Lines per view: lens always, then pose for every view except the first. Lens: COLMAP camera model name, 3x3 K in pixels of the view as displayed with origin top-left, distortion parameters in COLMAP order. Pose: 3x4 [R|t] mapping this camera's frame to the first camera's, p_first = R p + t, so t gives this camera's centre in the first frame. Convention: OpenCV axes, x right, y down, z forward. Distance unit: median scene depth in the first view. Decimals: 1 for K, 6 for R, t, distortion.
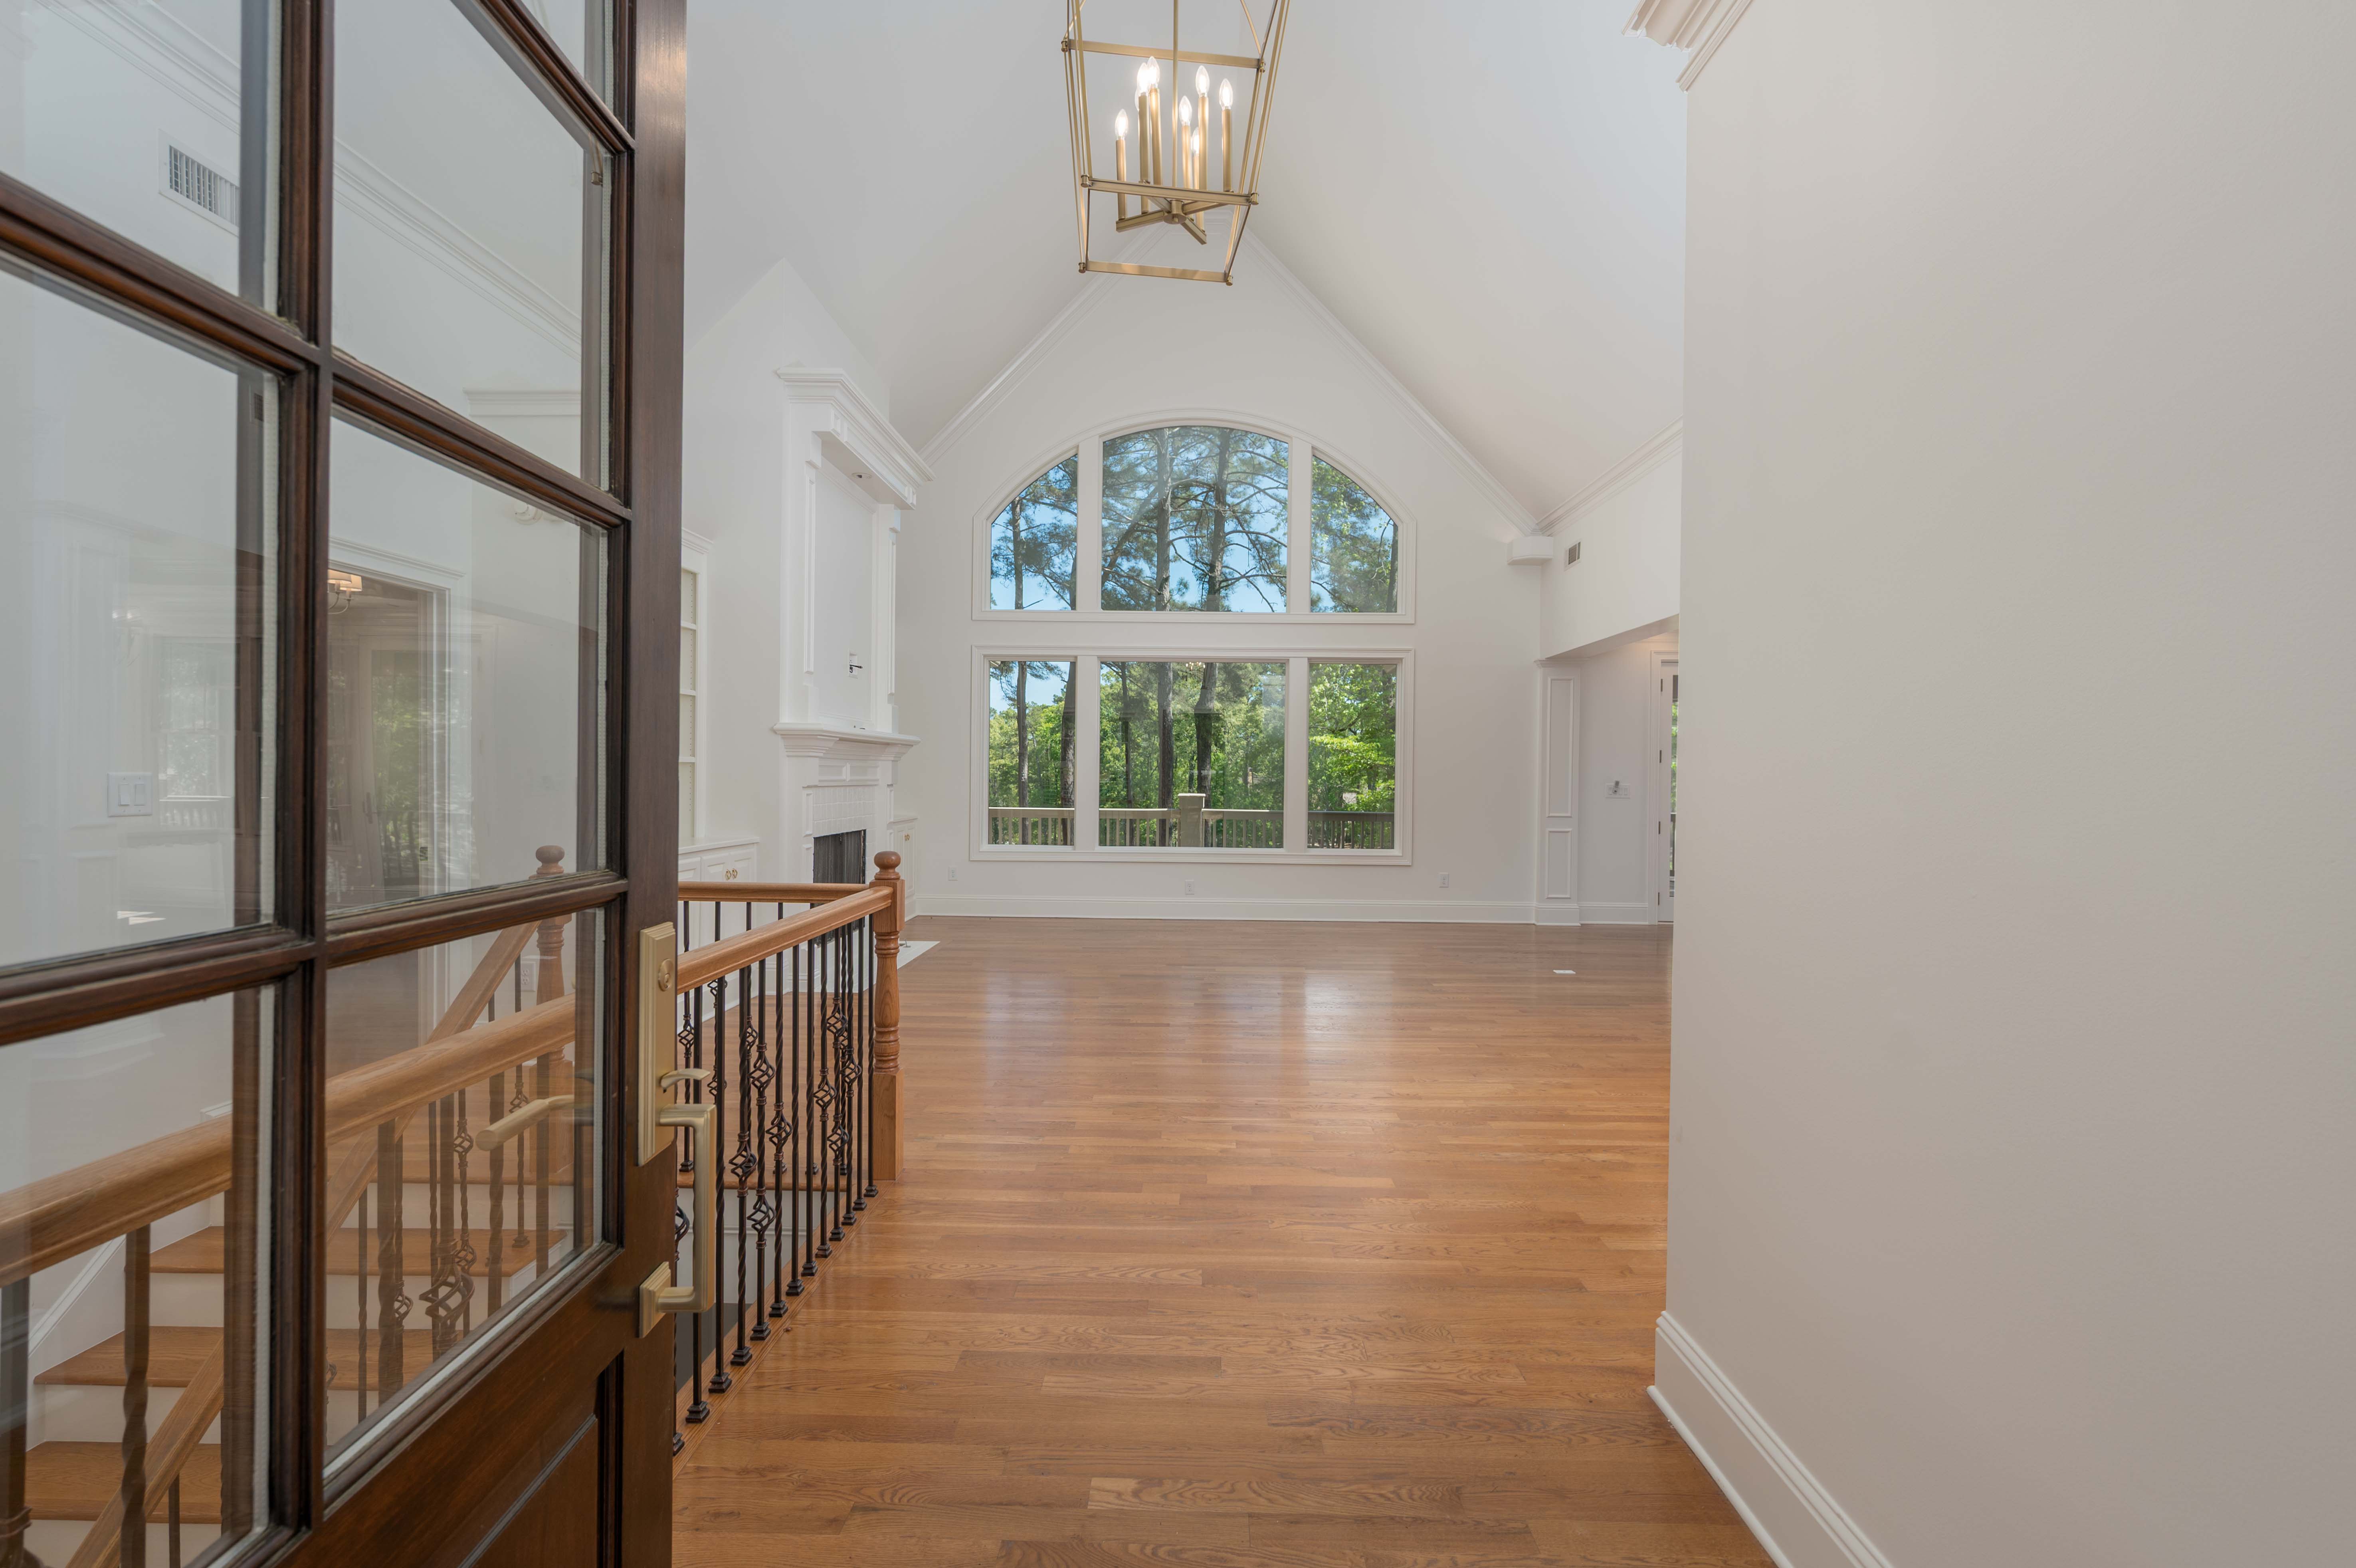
lens RADIAL K [[1021.0, 0, 1172.6], [0, 1021.0, 783.4], [0, 0, 1]] dist [0.002570, -0.000767]
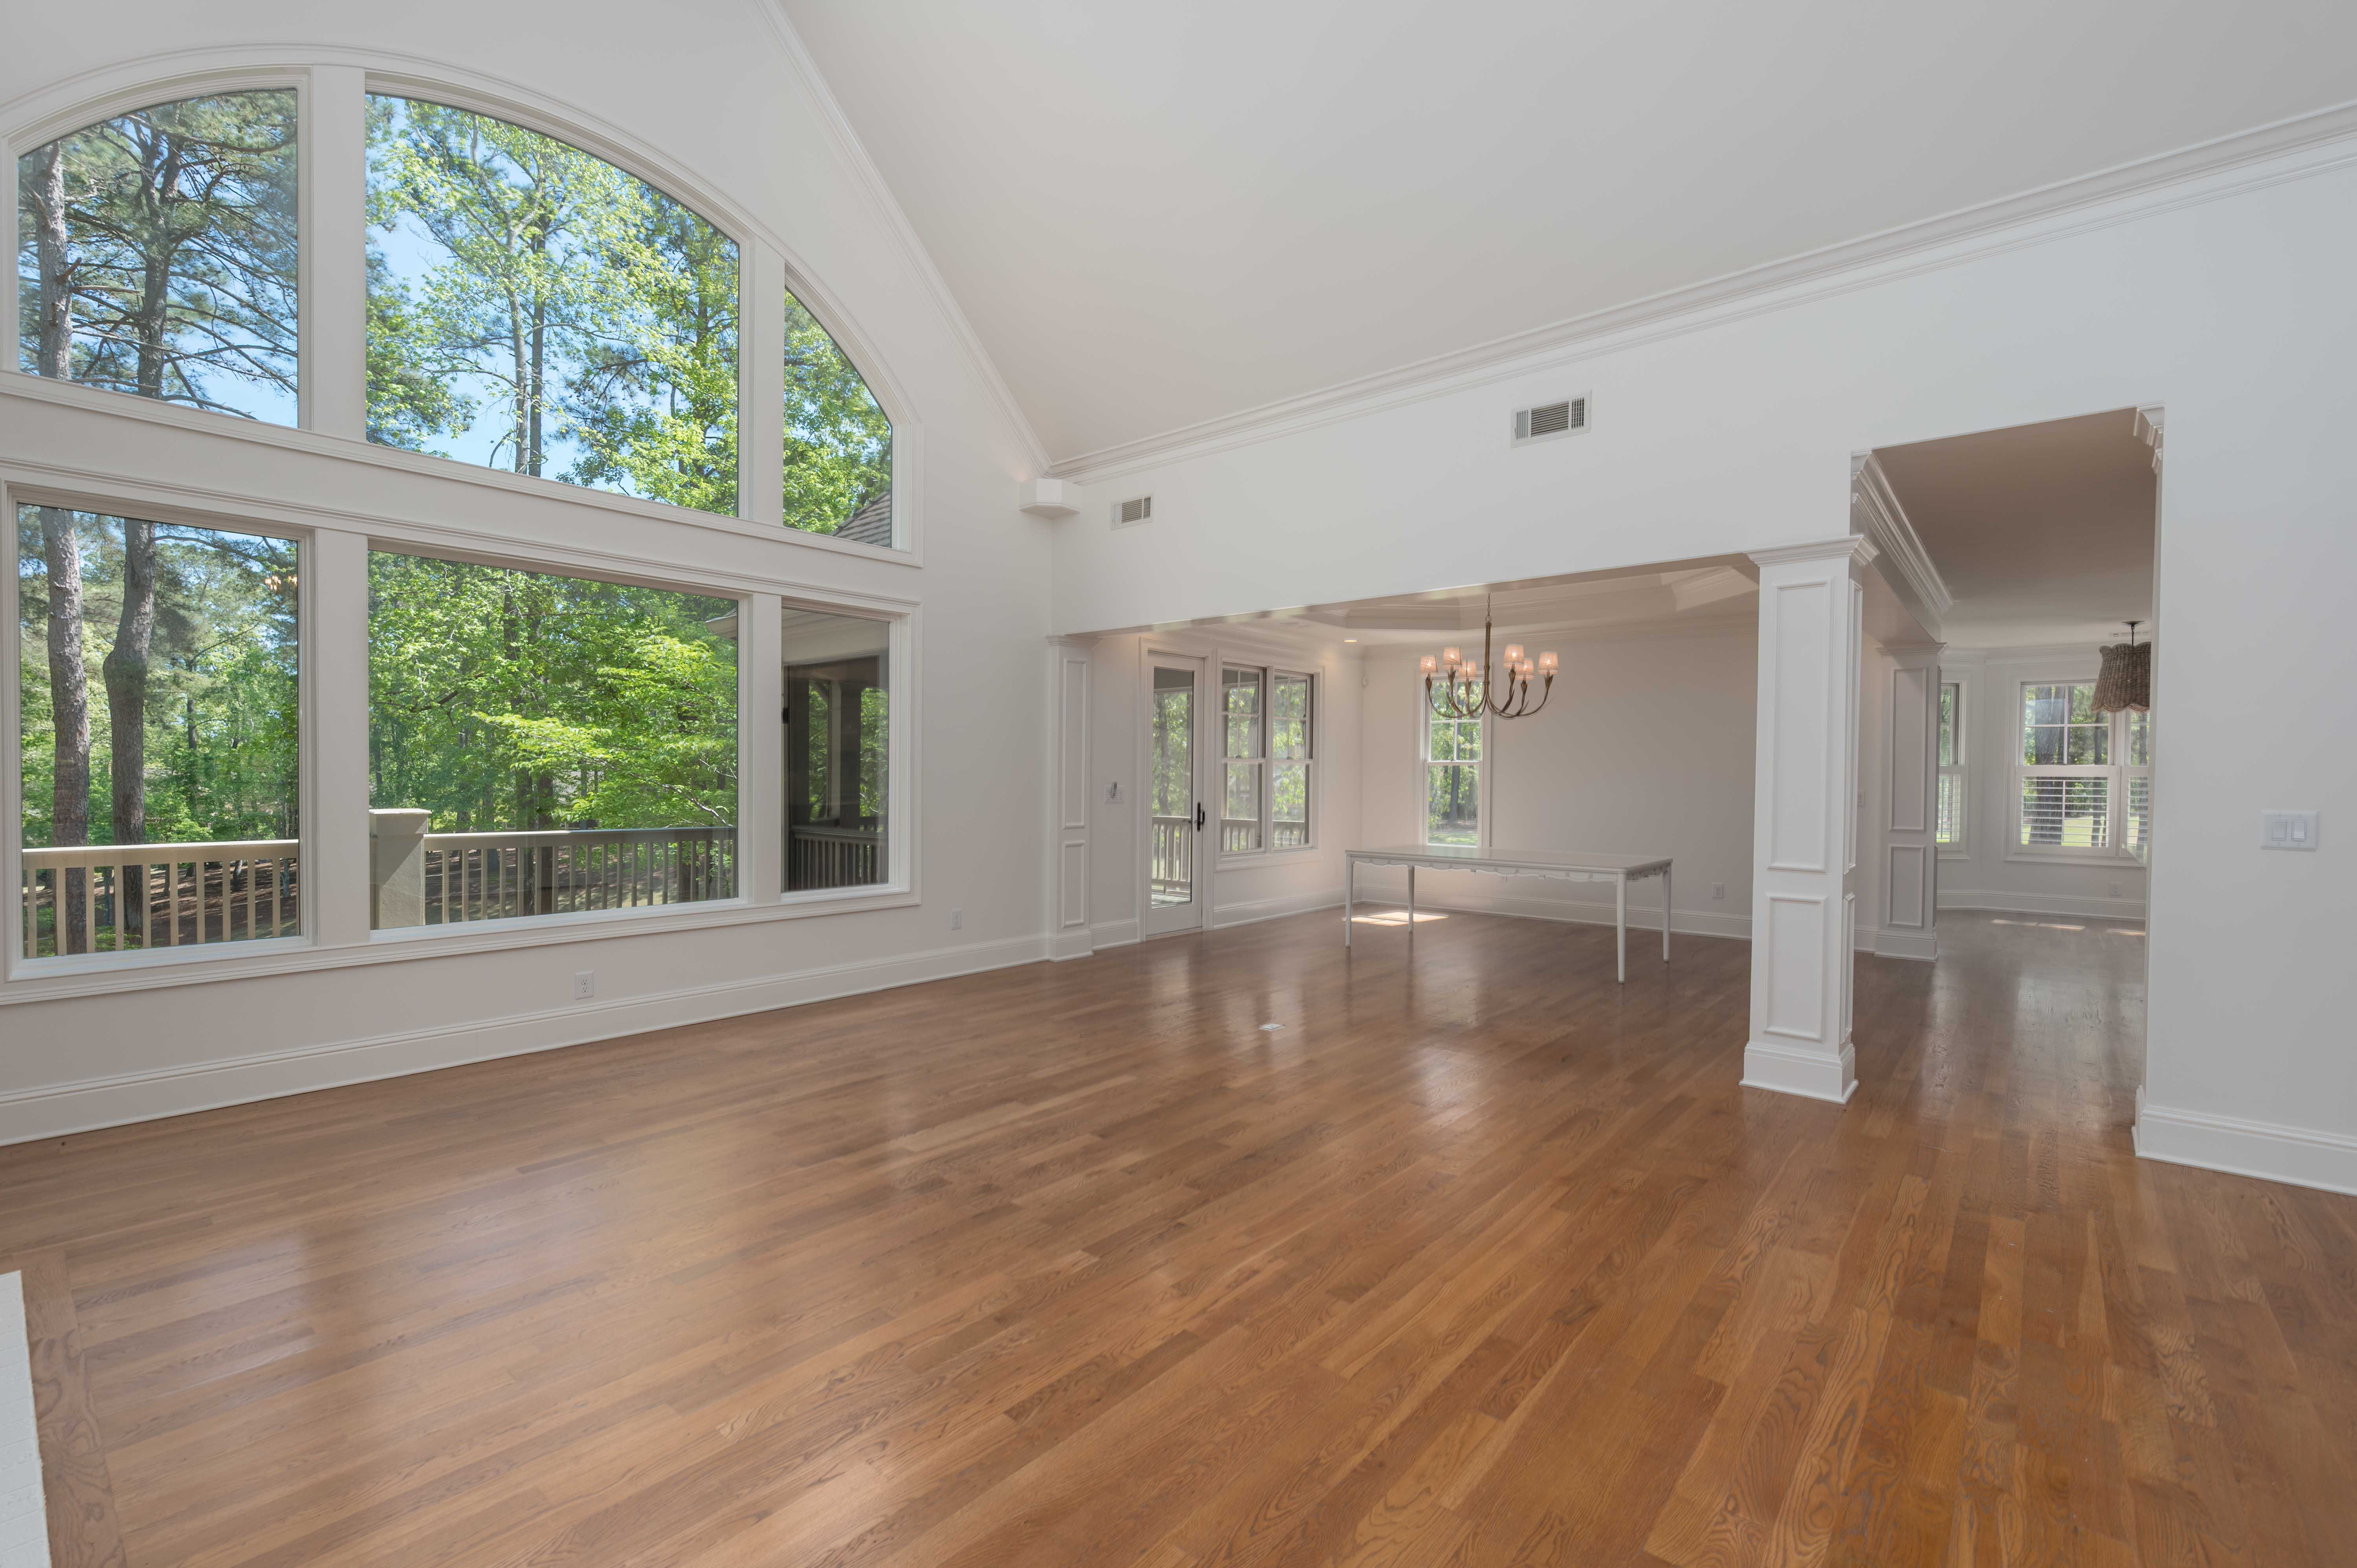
lens RADIAL K [[1021.3, 0, 1172.2], [0, 1021.3, 786.2], [0, 0, 1]] dist [0.002570, -0.000767]
pose [[0.630833, -0.016168, 0.775750, -0.211529], [0.008454, 0.999867, 0.013965, -0.011609], [-0.775873, -0.002251, 0.630885, 0.416166]]
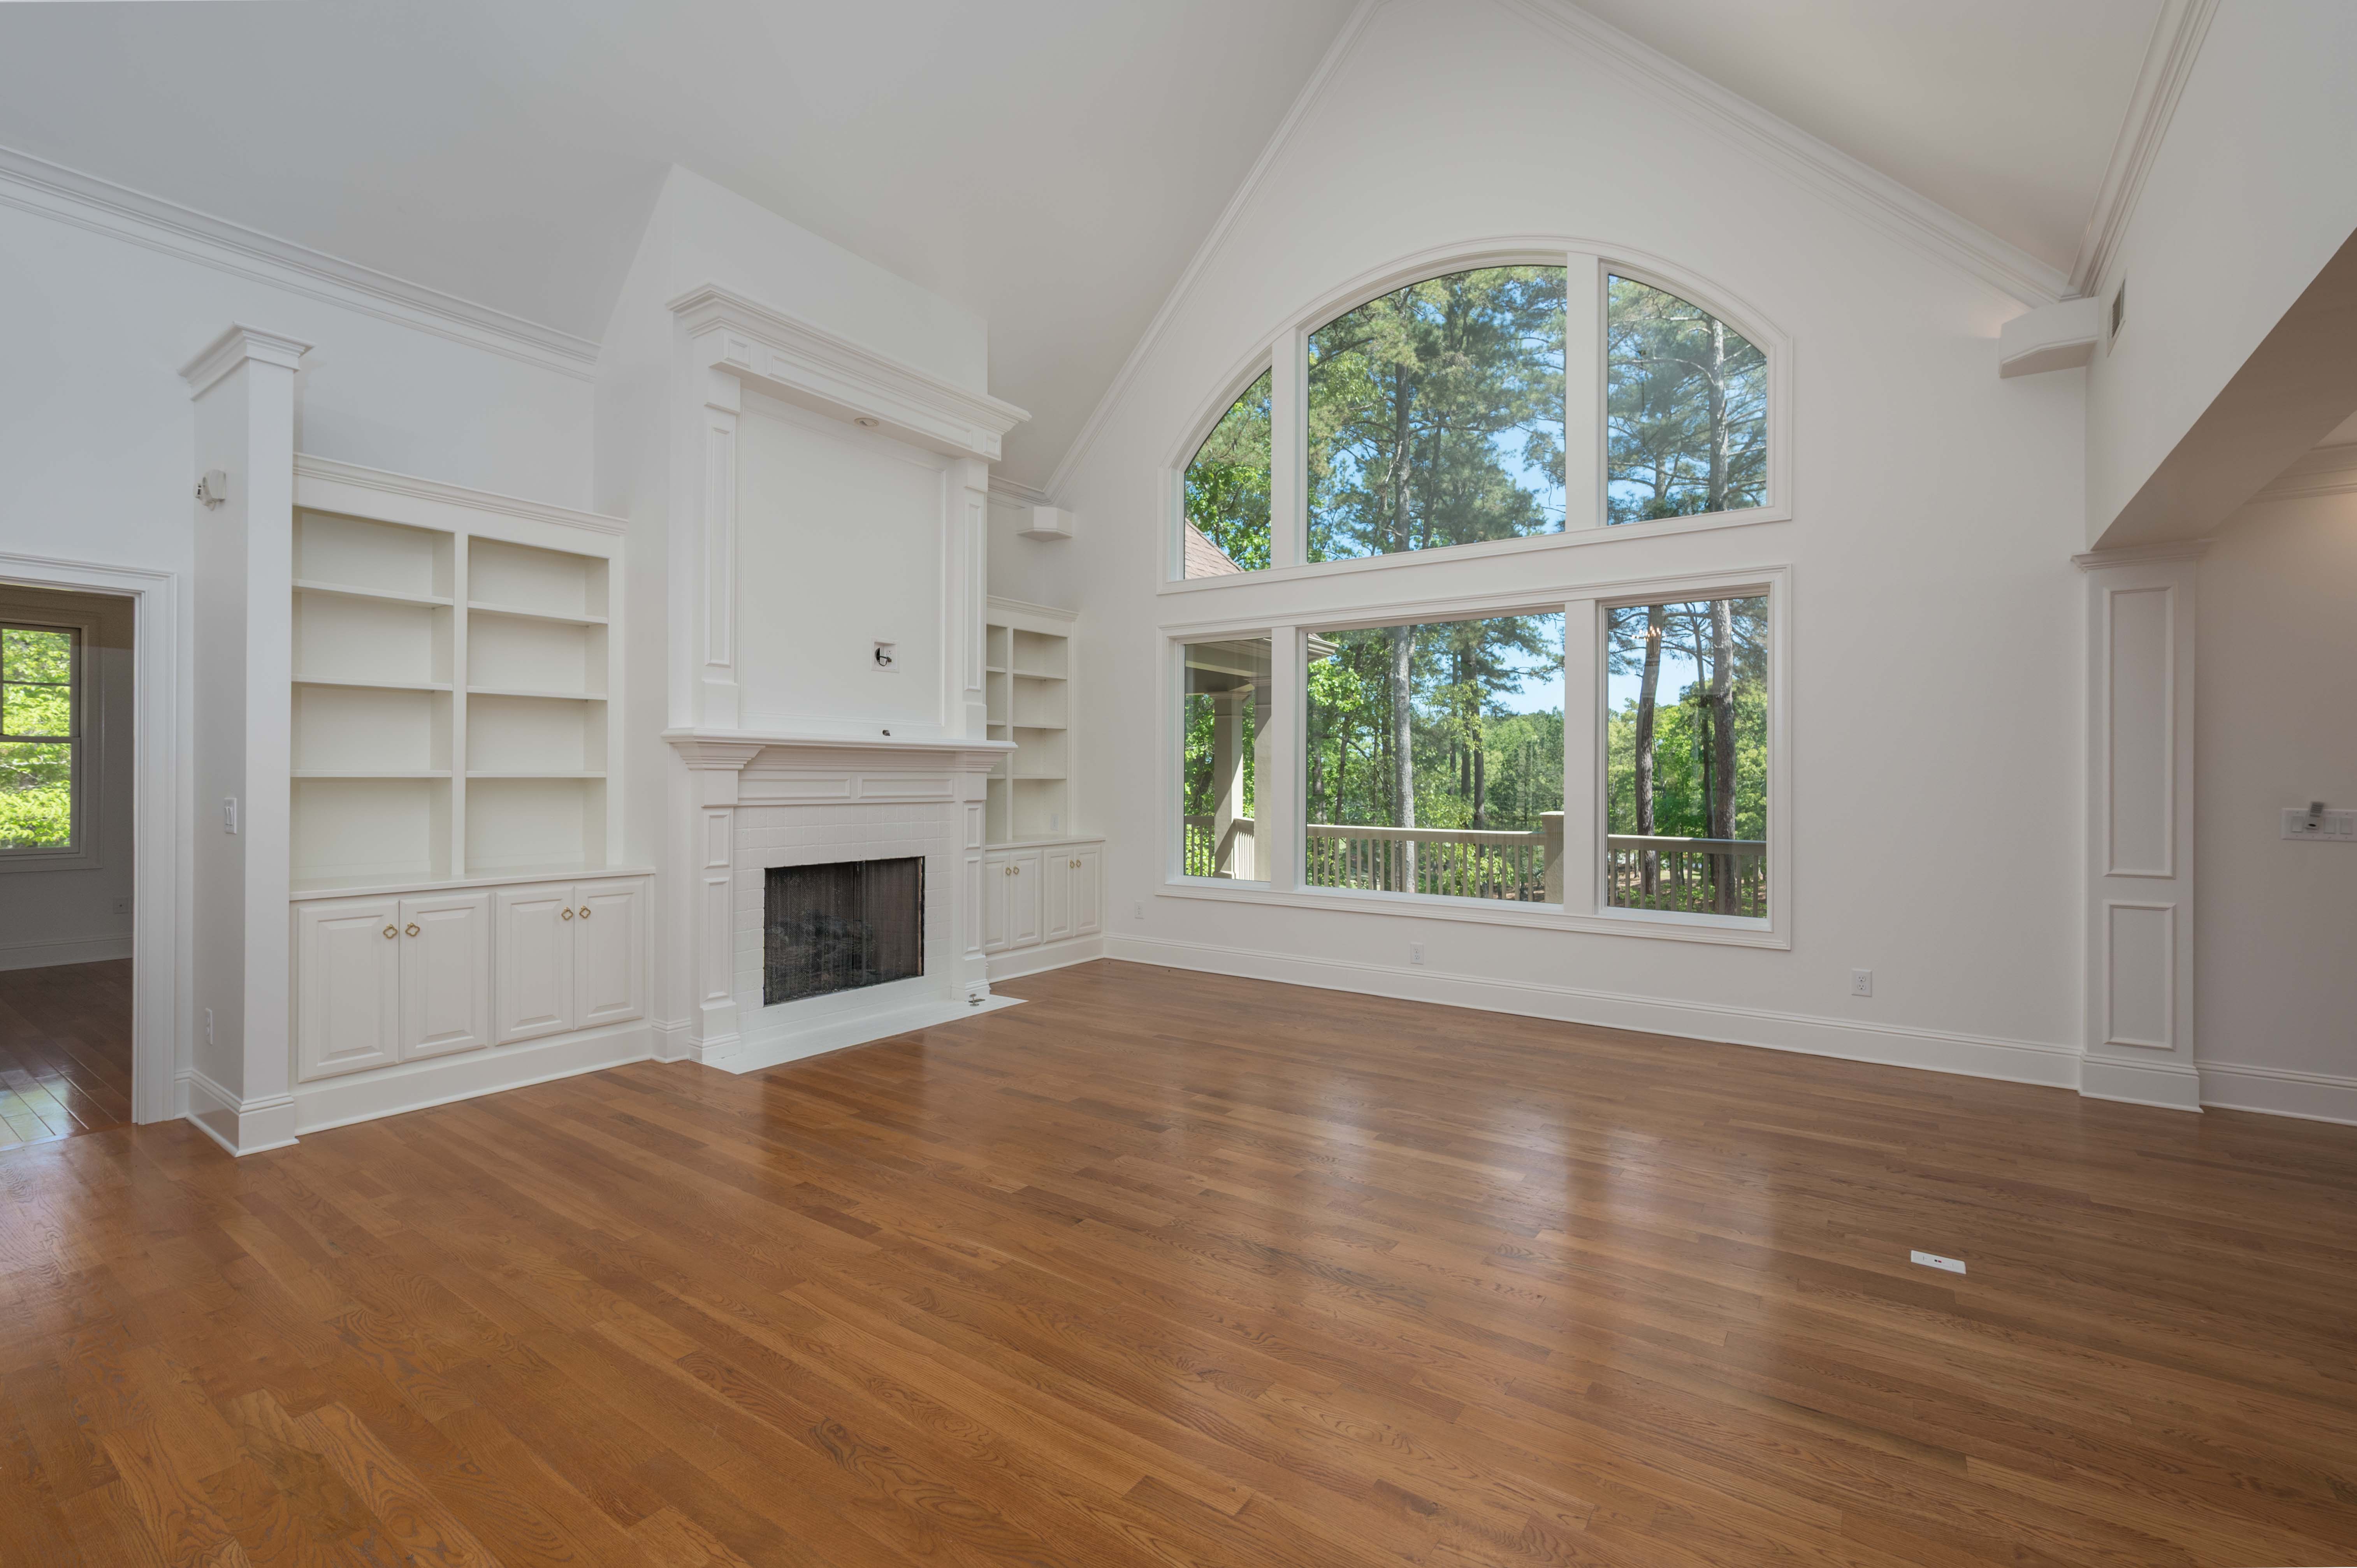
lens RADIAL K [[1021.4, 0, 1191.6], [0, 1021.4, 770.3], [0, 0, 1]] dist [0.002570, -0.000767]
pose [[0.839120, -0.009371, -0.543865, 0.267314], [-0.001607, 0.999805, -0.019706, -0.006812], [0.543944, 0.017409, 0.838941, 0.356586]]
